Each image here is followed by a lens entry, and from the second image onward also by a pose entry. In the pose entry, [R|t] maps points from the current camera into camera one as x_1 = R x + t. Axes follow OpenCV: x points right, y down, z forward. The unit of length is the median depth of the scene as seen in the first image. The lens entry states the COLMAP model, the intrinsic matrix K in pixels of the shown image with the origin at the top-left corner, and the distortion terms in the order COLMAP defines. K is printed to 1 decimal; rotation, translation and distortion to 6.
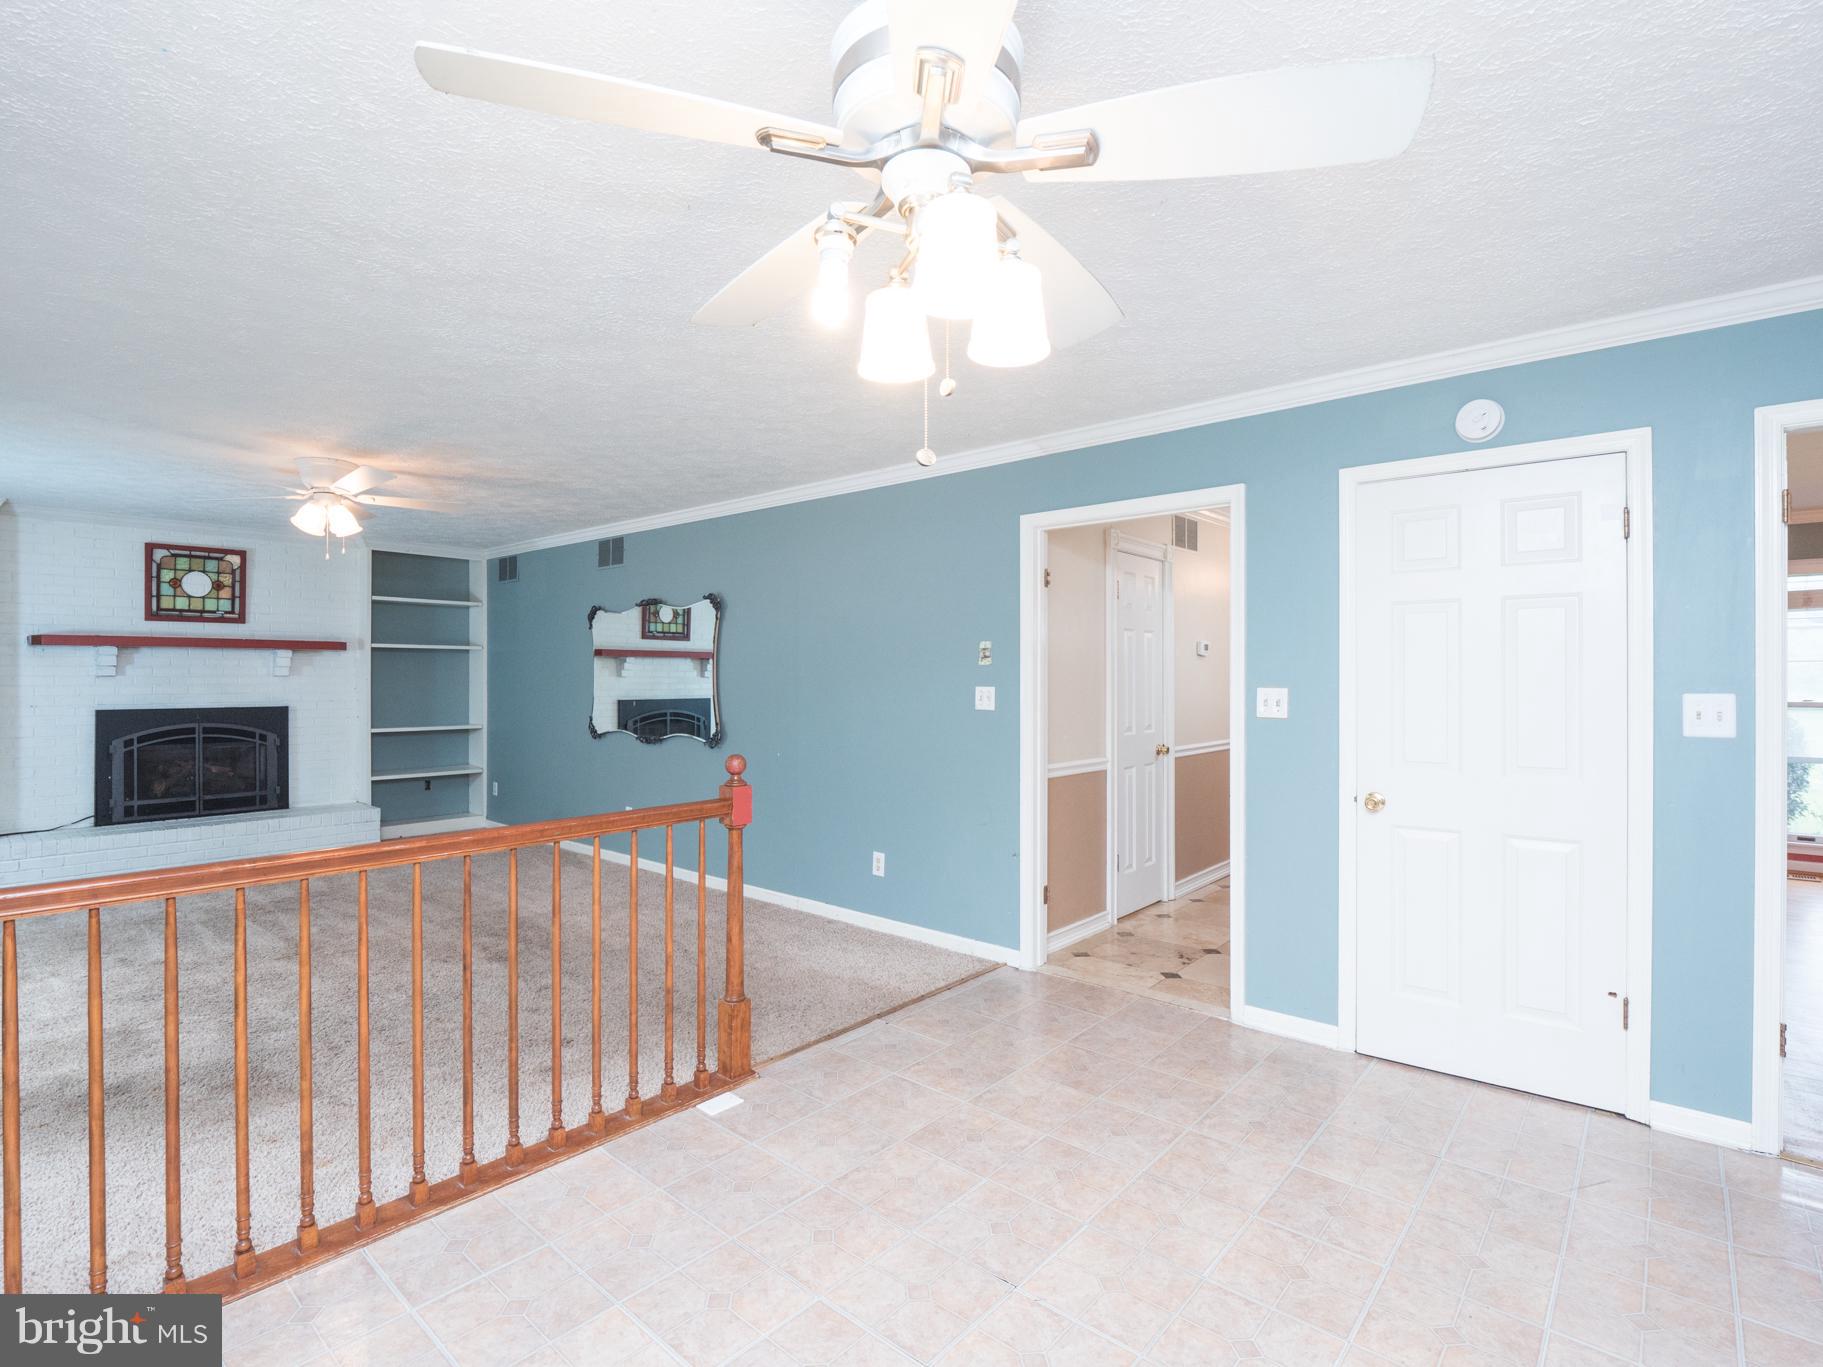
lens RADIAL K [[884.9, 0, 906.7], [0, 884.9, 677.5], [0, 0, 1]] dist [-0.001630, -0.008182]
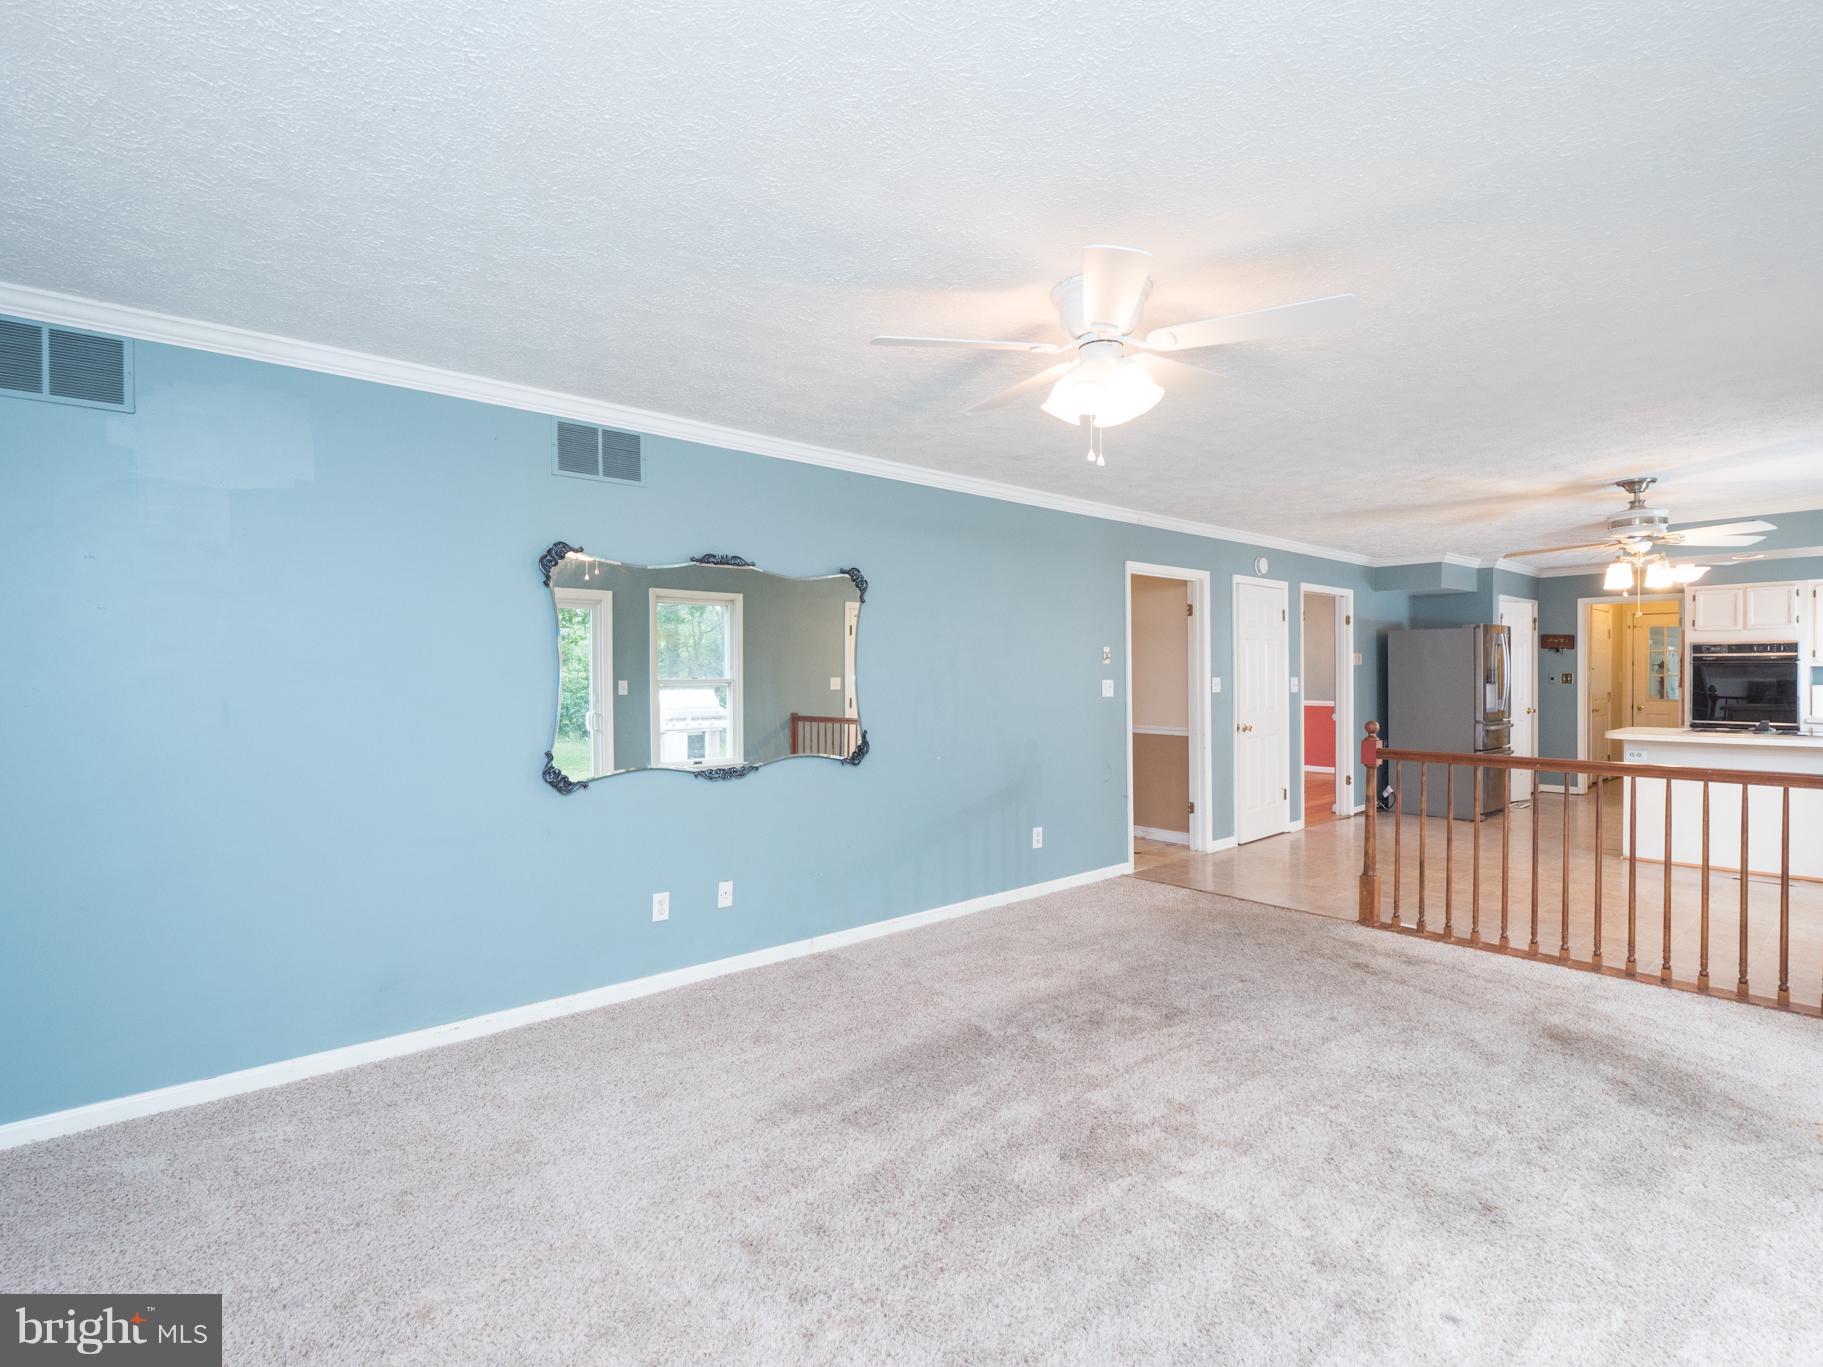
lens RADIAL K [[884.9, 0, 906.7], [0, 884.9, 677.5], [0, 0, 1]] dist [-0.001630, -0.008182]
pose [[0.143410, -0.012893, 0.989579, -1.180343], [-0.000912, 0.999913, 0.013160, -0.009947], [-0.989663, -0.002790, 0.143386, 1.003917]]
